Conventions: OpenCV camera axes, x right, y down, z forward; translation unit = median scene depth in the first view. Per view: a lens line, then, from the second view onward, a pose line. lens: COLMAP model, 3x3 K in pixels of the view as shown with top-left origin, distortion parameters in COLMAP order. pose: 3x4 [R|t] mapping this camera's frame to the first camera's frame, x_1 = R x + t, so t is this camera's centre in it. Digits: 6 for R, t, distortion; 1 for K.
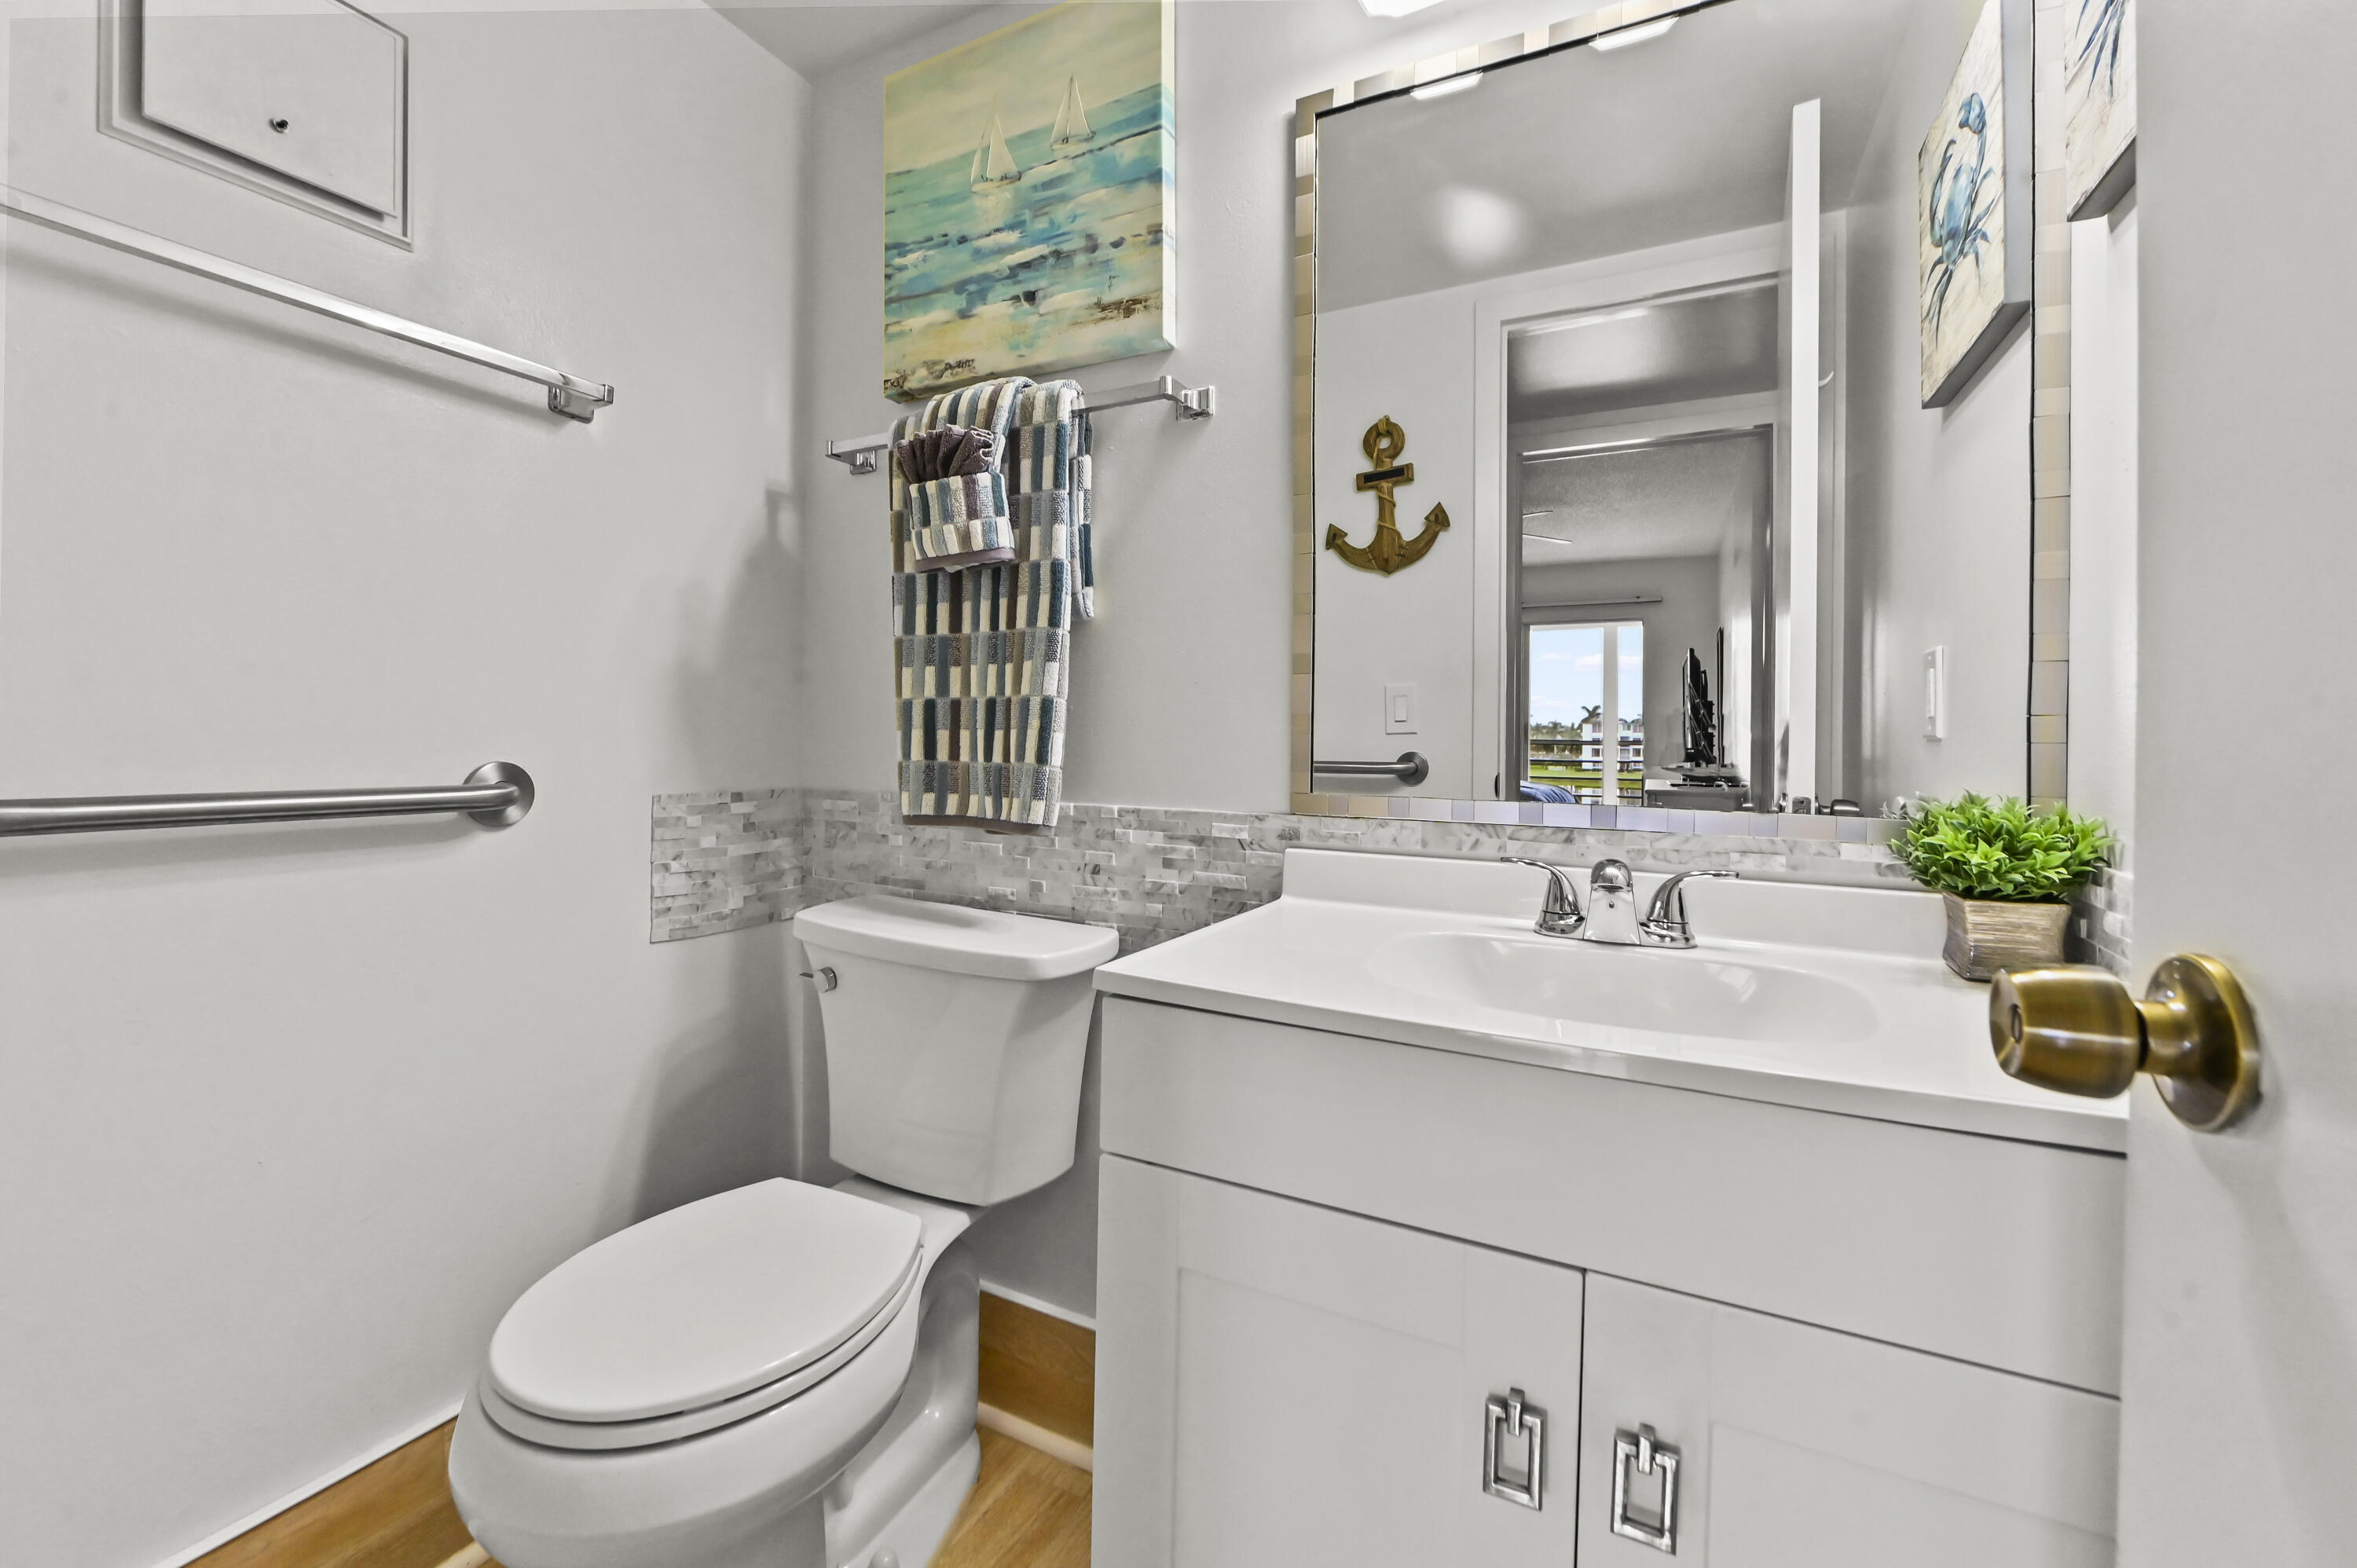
lens RADIAL K [[933.7, 0, 1176.2], [0, 933.7, 767.8], [0, 0, 1]] dist [-0.013105, 0.000795]
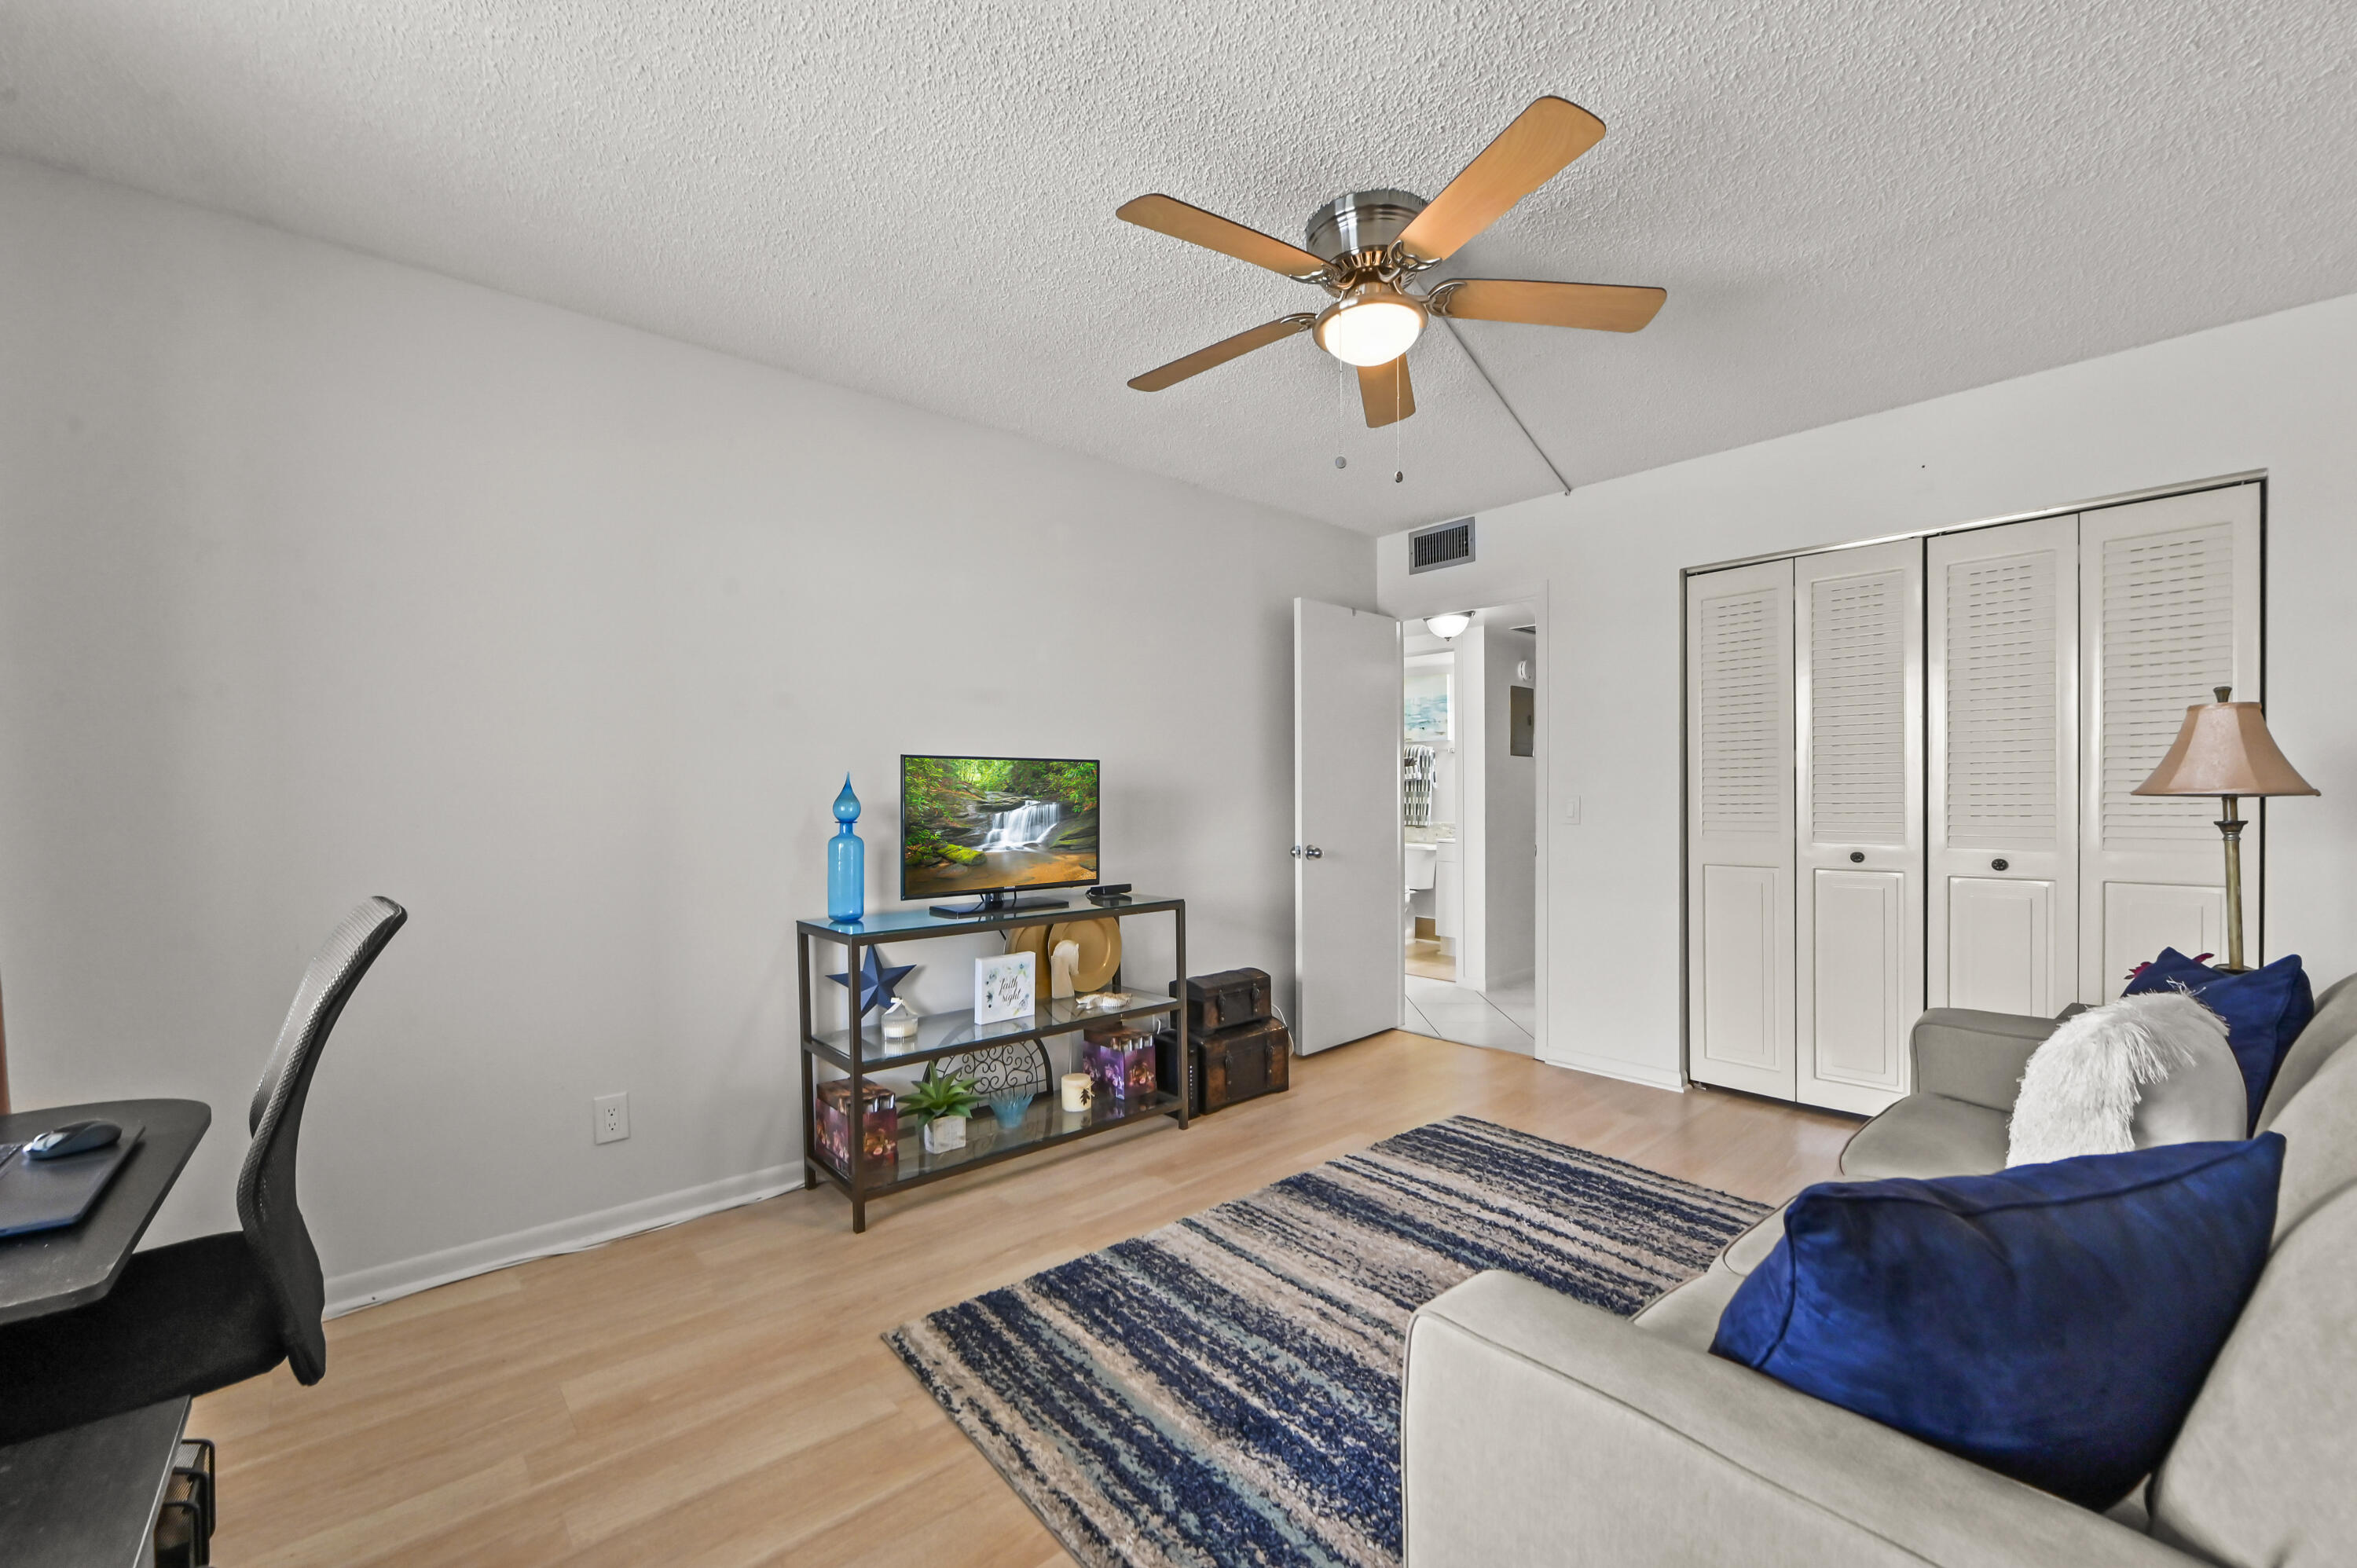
lens RADIAL K [[933.7, 0, 1181.2], [0, 933.7, 793.3], [0, 0, 1]] dist [-0.013105, 0.000795]
pose [[0.925872, -0.015748, -0.377510, 0.600597], [0.008605, 0.999751, -0.020602, -0.033487], [0.377740, 0.015826, 0.925776, -4.693778]]
